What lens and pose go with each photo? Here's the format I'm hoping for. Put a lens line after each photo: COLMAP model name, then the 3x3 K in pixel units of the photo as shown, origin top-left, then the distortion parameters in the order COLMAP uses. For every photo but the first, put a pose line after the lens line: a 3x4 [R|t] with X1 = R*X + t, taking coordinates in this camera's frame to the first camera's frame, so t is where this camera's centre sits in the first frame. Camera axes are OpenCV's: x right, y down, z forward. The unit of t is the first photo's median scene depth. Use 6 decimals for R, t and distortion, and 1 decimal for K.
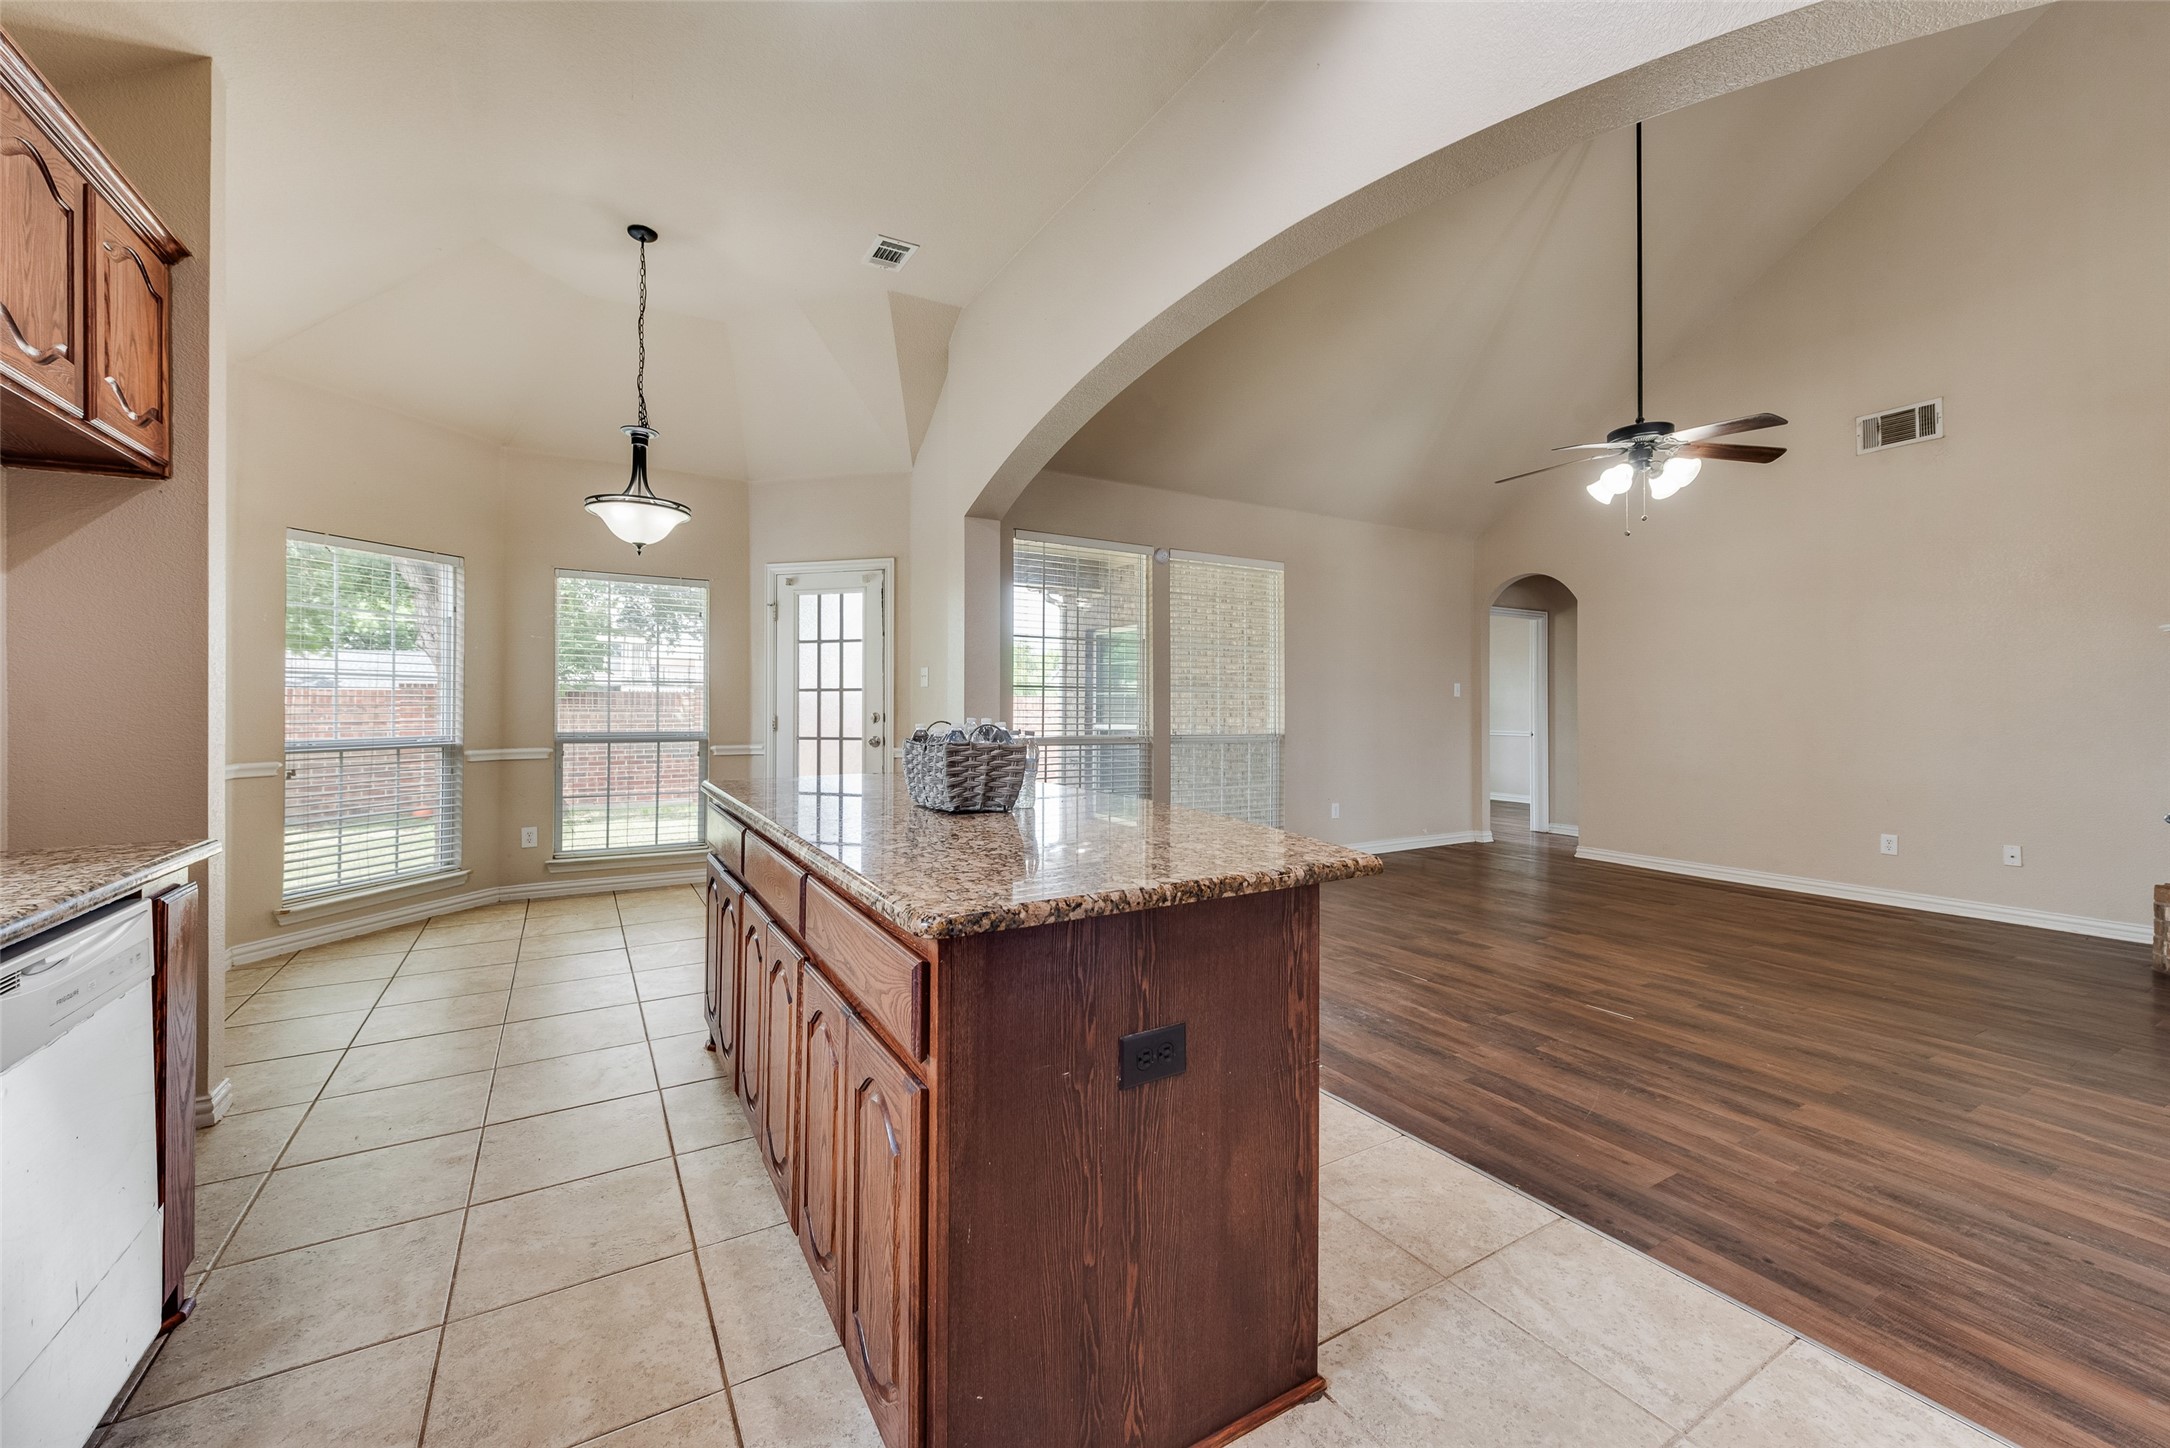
lens RADIAL K [[847.9, 0, 1088.3], [0, 847.9, 710.7], [0, 0, 1]] dist [-0.003094, -0.000789]
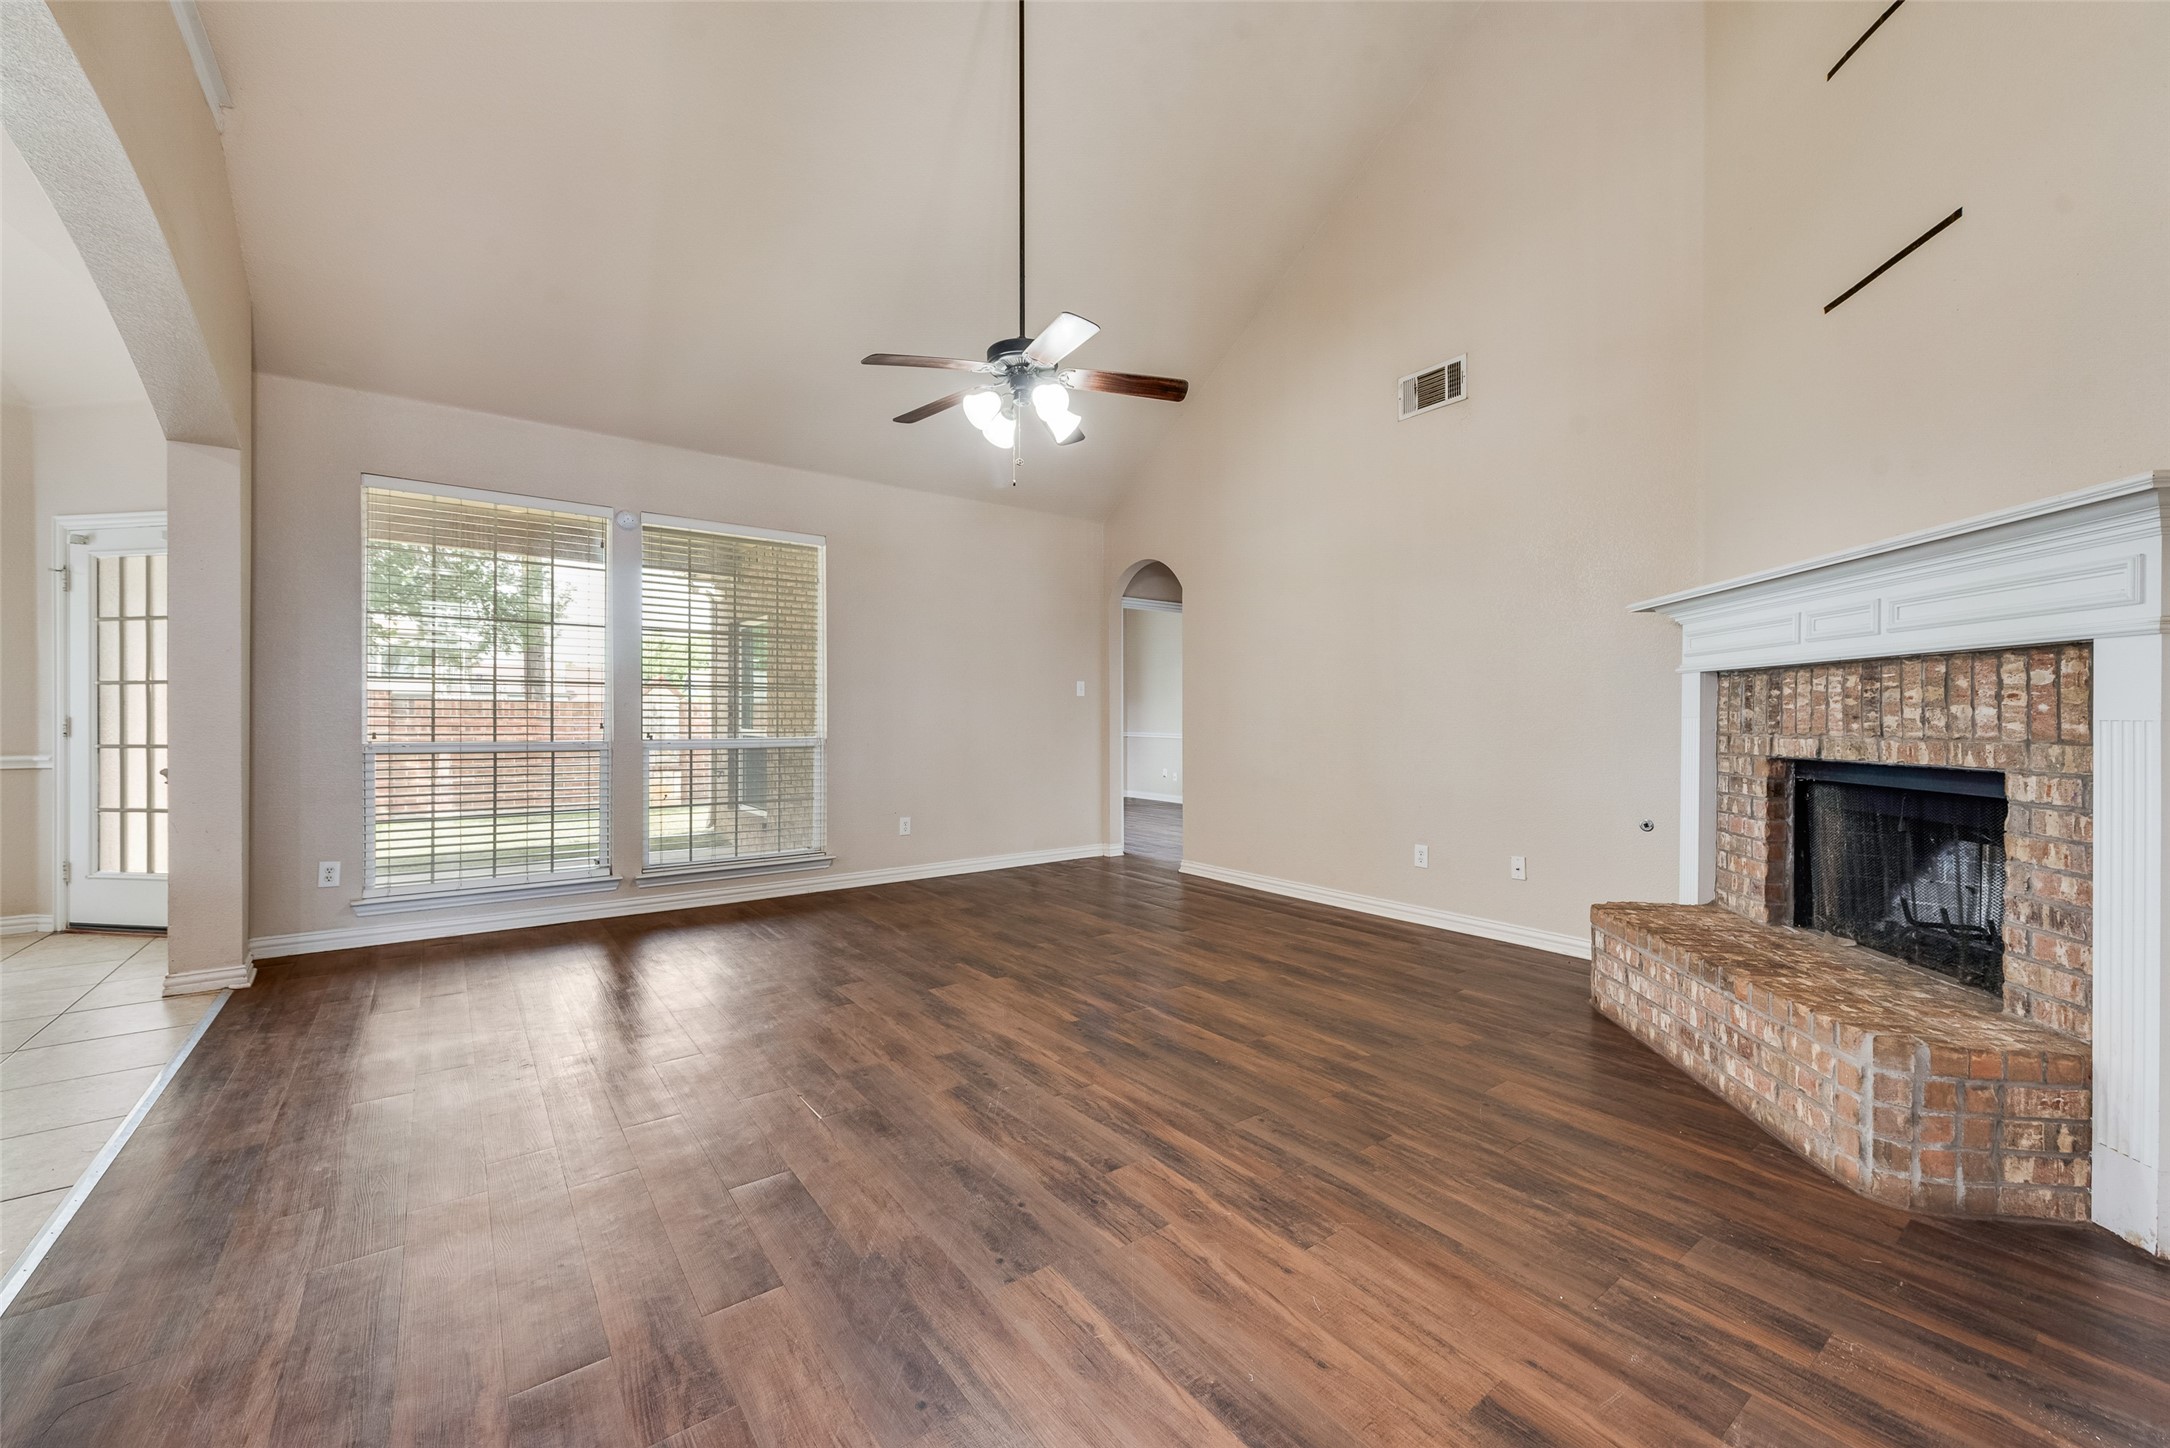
lens RADIAL K [[847.9, 0, 1082.1], [0, 847.9, 726.7], [0, 0, 1]] dist [-0.003094, -0.000789]
pose [[0.992556, -0.003936, 0.121725, 0.484949], [0.002927, 0.999960, 0.008461, 0.012742], [-0.121754, -0.008042, 0.992528, 0.155377]]
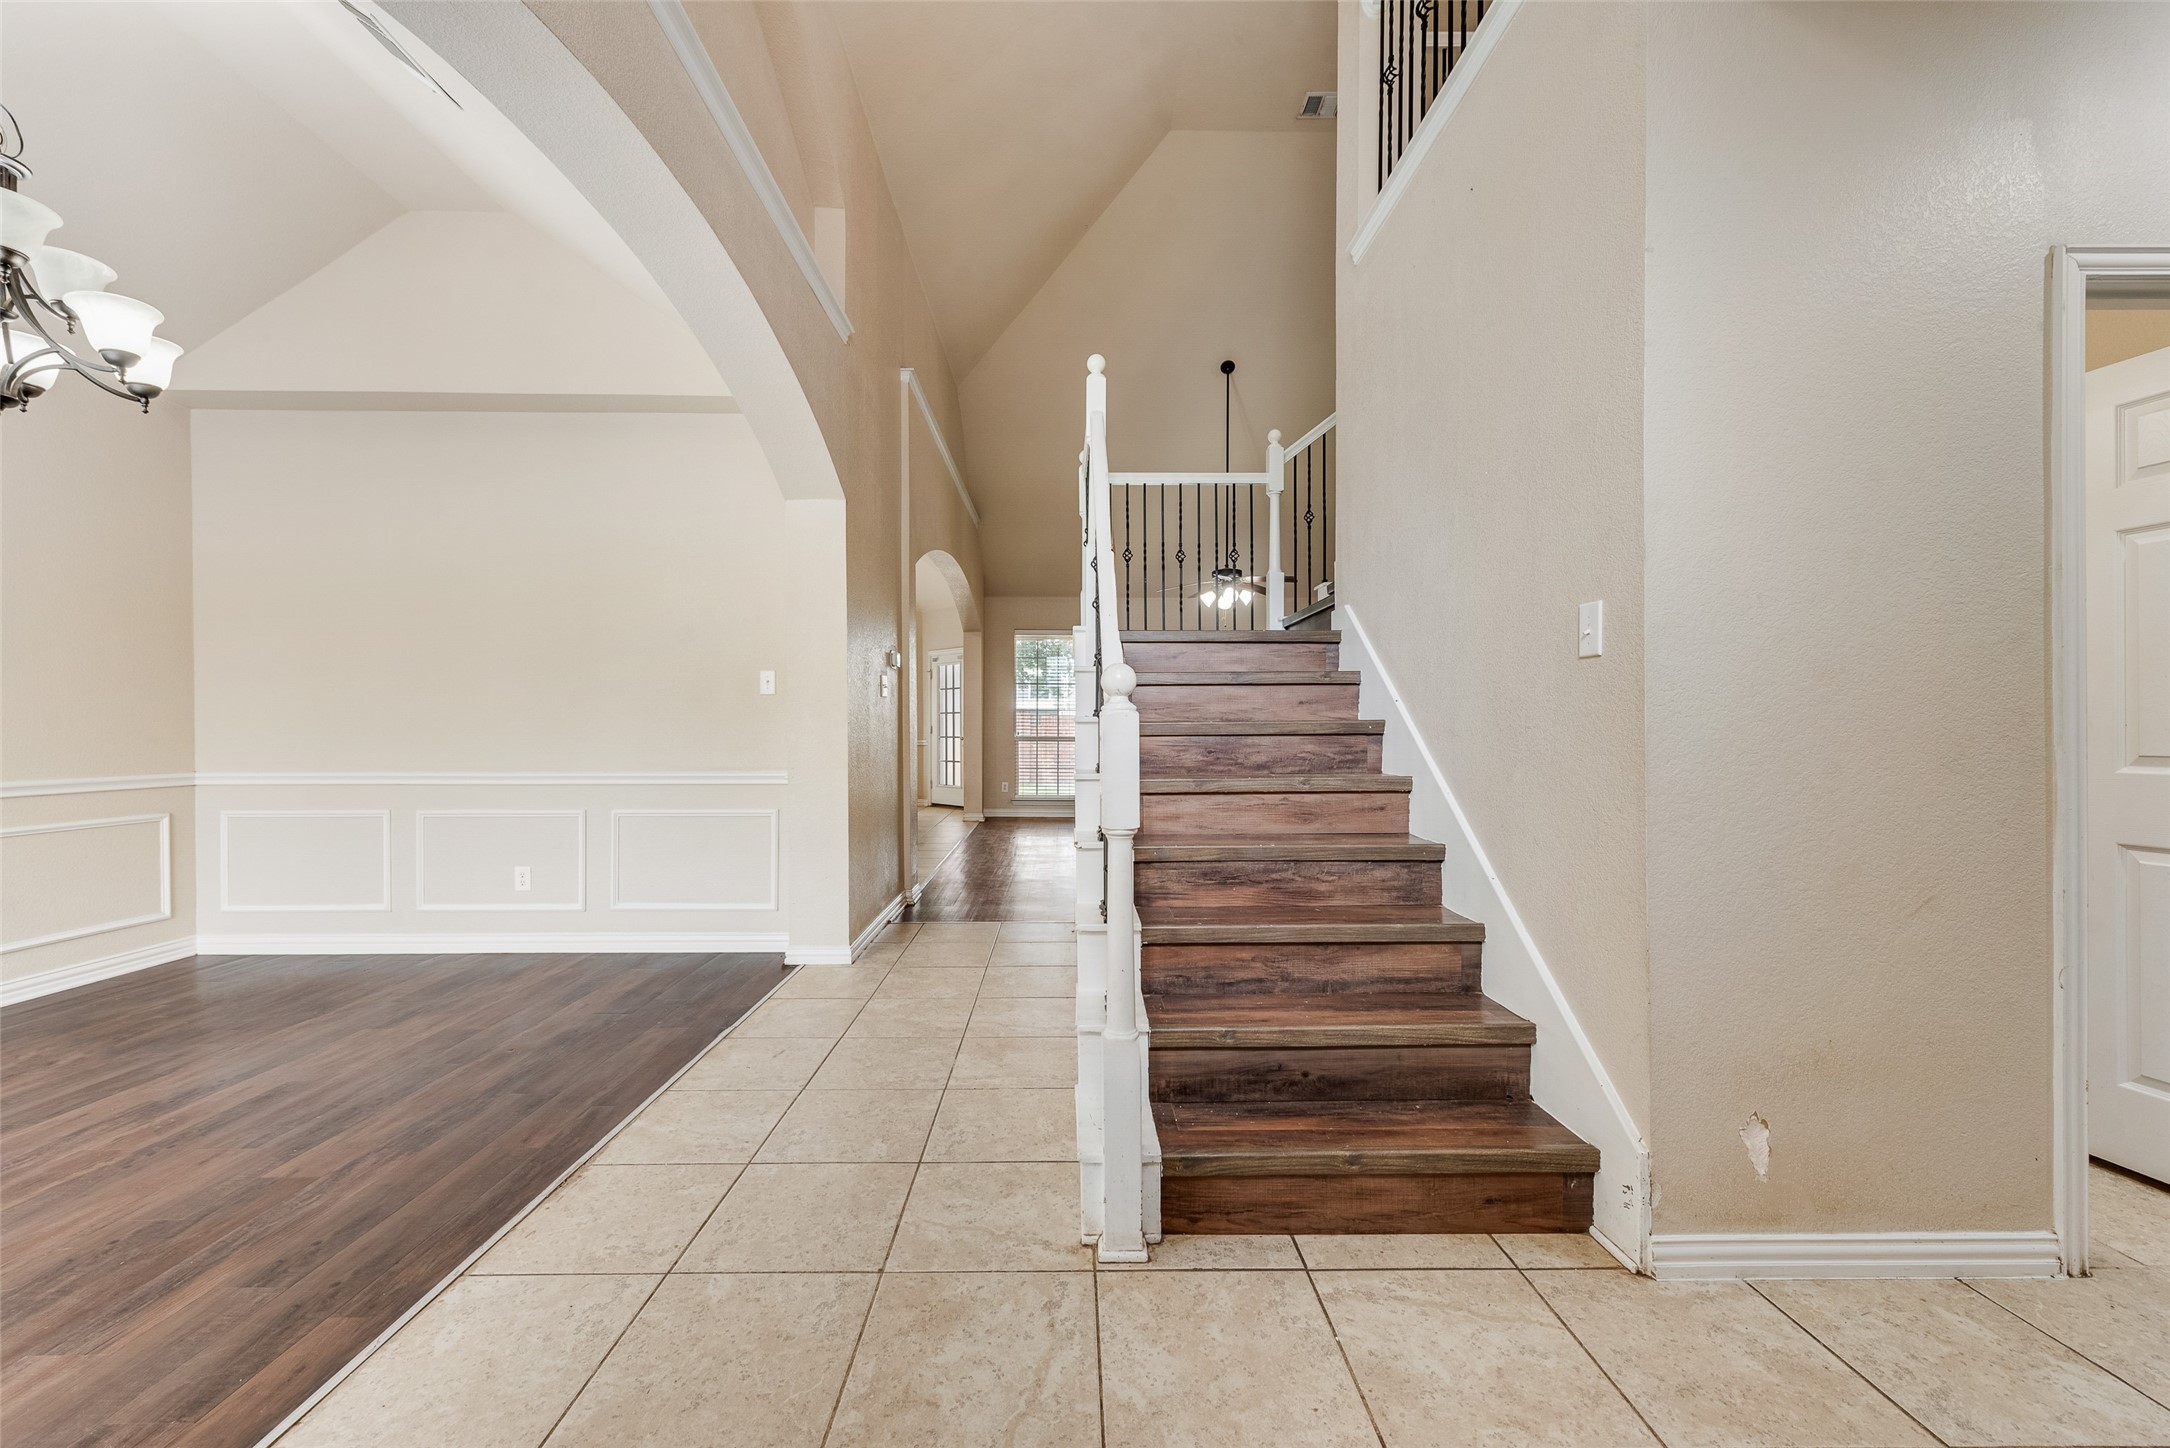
lens RADIAL K [[847.9, 0, 1078.0], [0, 847.9, 725.2], [0, 0, 1]] dist [-0.003094, -0.000789]
pose [[0.871396, -0.004243, -0.490562, 1.050275], [0.007637, 0.999959, 0.004918, -0.004031], [0.490521, -0.008032, 0.871393, -0.689869]]
